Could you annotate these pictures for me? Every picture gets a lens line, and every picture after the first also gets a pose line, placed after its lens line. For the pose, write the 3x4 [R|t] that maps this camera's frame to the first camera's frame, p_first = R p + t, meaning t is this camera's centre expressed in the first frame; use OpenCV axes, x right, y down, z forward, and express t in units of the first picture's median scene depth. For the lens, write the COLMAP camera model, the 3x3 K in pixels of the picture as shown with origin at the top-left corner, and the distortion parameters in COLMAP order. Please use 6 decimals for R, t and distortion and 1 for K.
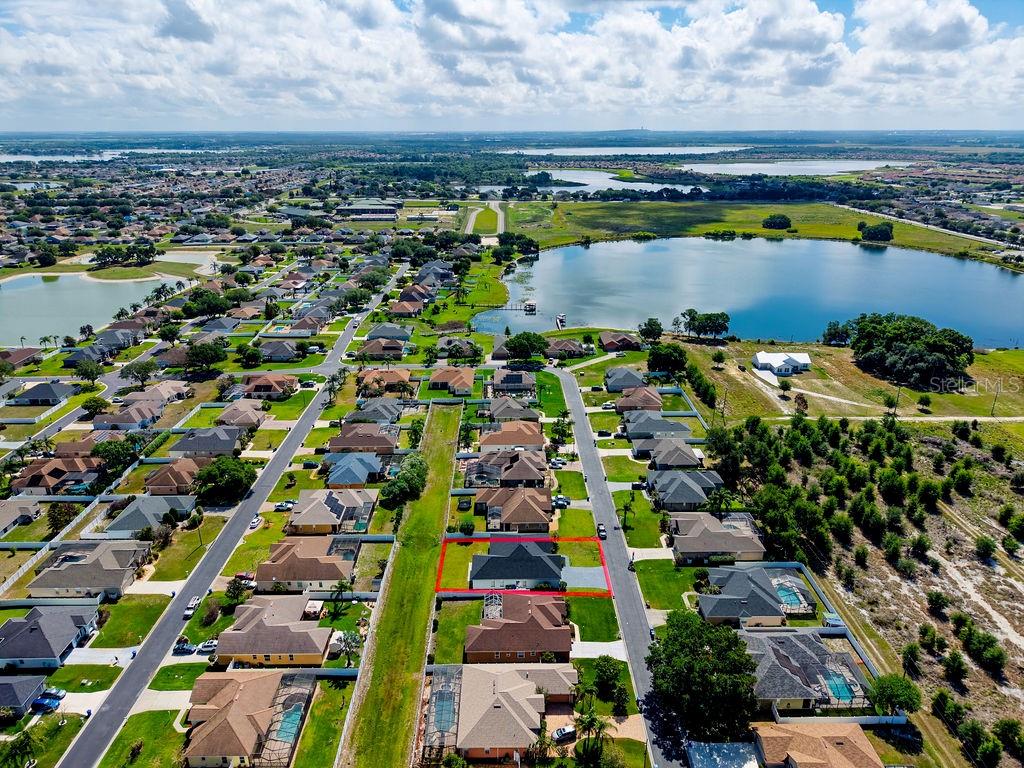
lens RADIAL K [[681.5, 0, 512.0], [0, 681.5, 384.0], [0, 0, 1]] dist [0.049131, -0.067822]
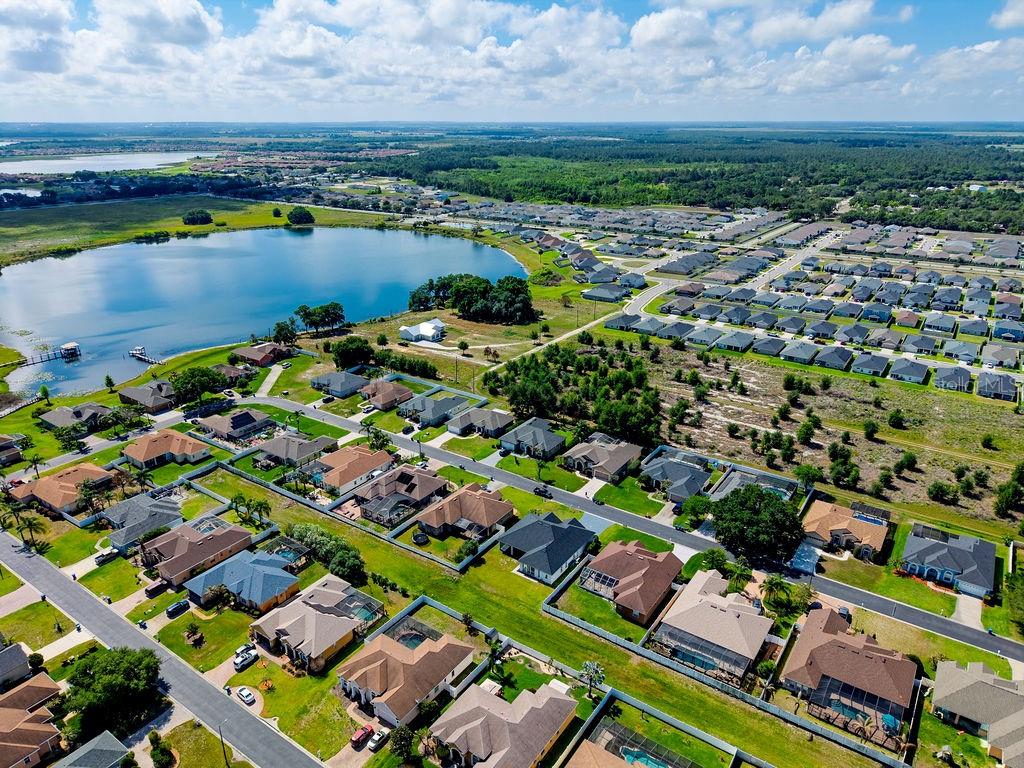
lens RADIAL K [[684.9, 0, 513.0], [0, 684.9, 378.8], [0, 0, 1]] dist [0.020662, -0.008000]
pose [[0.580648, -0.286350, 0.762136, -0.434117], [0.284421, 0.948471, 0.139669, -0.079084], [-0.762858, 0.135669, 0.632172, 0.210143]]
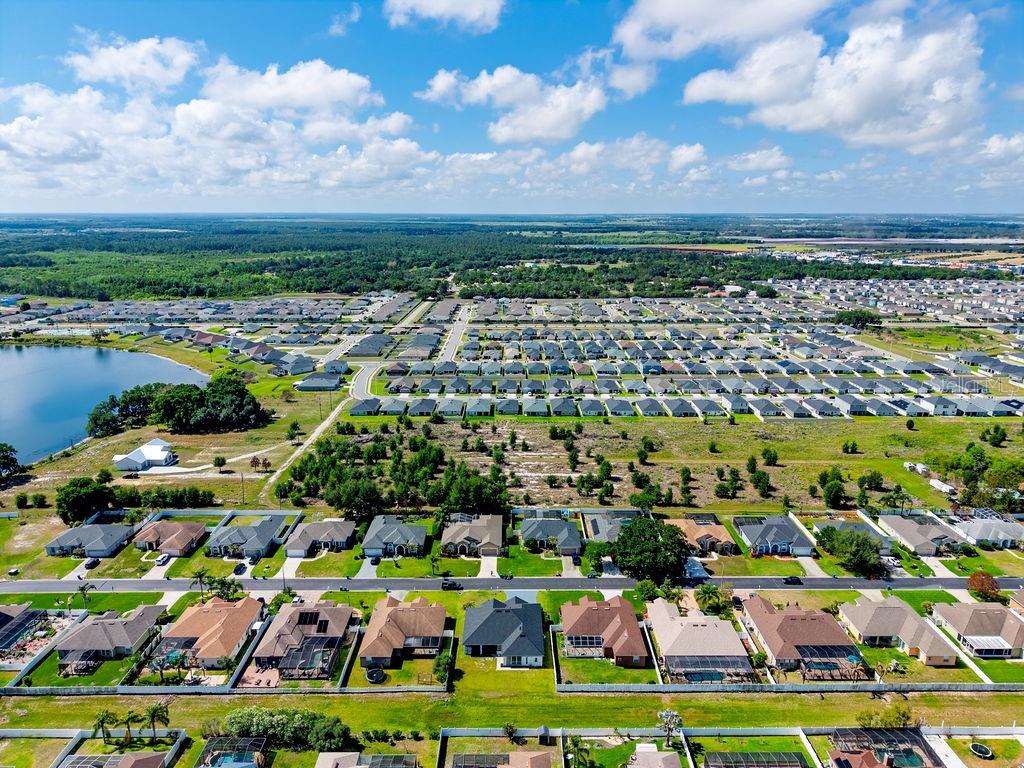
lens RADIAL K [[681.5, 0, 512.0], [0, 681.5, 384.0], [0, 0, 1]] dist [0.049131, -0.067822]
pose [[0.010686, -0.243578, 0.969822, -0.513740], [0.348940, 0.909817, 0.224662, -0.169649], [-0.937084, 0.336010, 0.094716, 0.461735]]
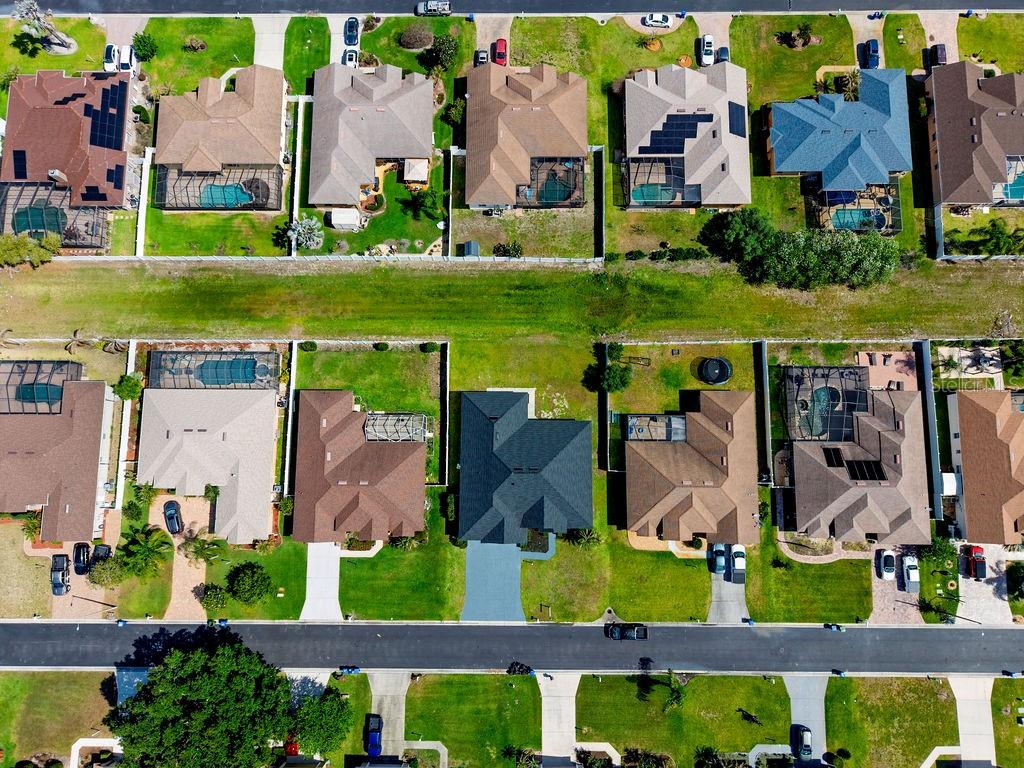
lens RADIAL K [[681.5, 0, 512.0], [0, 681.5, 384.0], [0, 0, 1]] dist [0.049131, -0.067822]
pose [[-0.016507, 0.991907, -0.125893, 0.005620], [-0.336749, 0.113039, 0.934785, -0.177104], [0.941450, 0.057825, 0.332158, 0.470422]]
